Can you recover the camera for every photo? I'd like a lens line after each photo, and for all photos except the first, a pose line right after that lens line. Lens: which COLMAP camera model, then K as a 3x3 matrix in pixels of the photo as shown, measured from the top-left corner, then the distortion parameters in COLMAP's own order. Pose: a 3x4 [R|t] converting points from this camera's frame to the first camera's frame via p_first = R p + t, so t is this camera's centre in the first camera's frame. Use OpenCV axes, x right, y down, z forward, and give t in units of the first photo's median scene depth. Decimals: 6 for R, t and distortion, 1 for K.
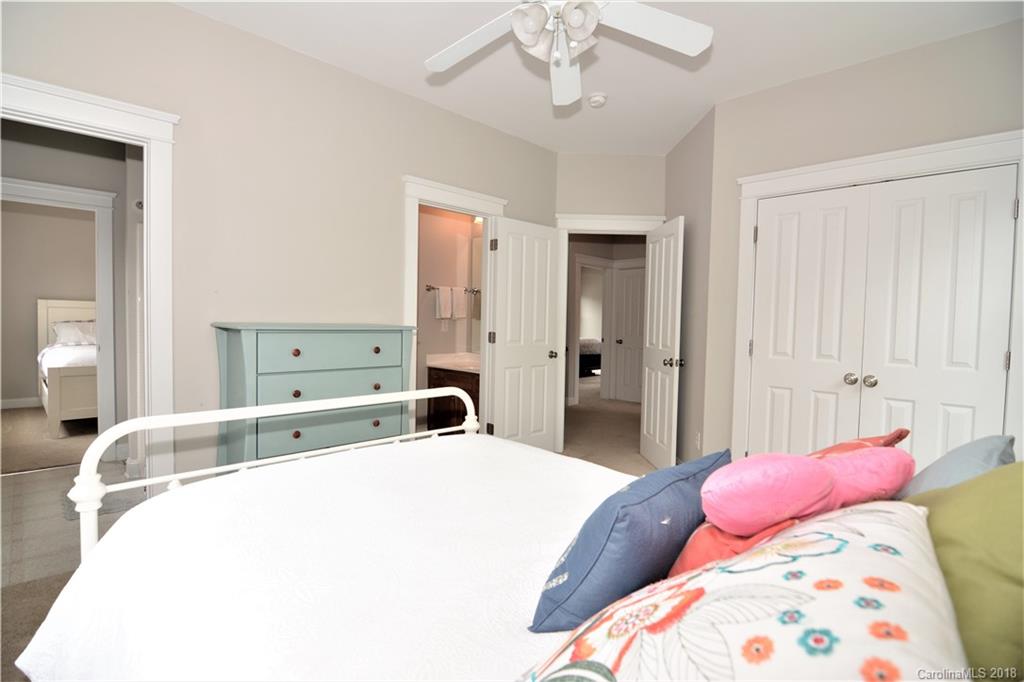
lens RADIAL K [[492.4, 0, 516.7], [0, 492.4, 342.3], [0, 0, 1]] dist [-0.004024, -0.003787]
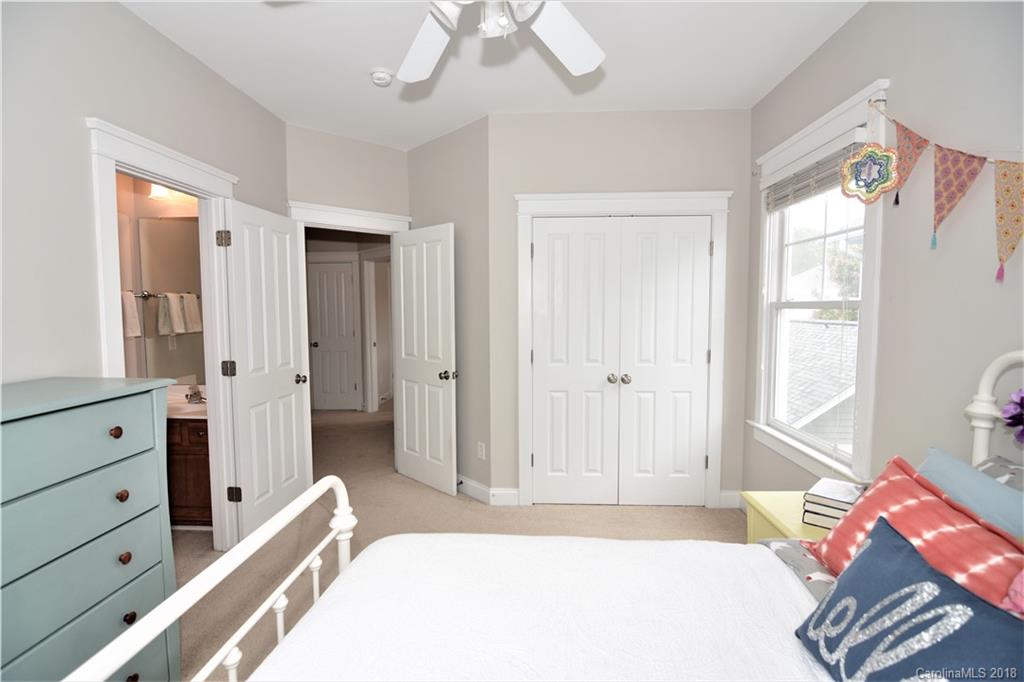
lens RADIAL K [[492.4, 0, 515.2], [0, 492.4, 344.0], [0, 0, 1]] dist [-0.004024, -0.003787]
pose [[0.742838, -0.073464, 0.665428, -0.214010], [0.049586, 0.997268, 0.054744, -0.063798], [-0.667632, -0.007670, 0.744452, 0.191226]]
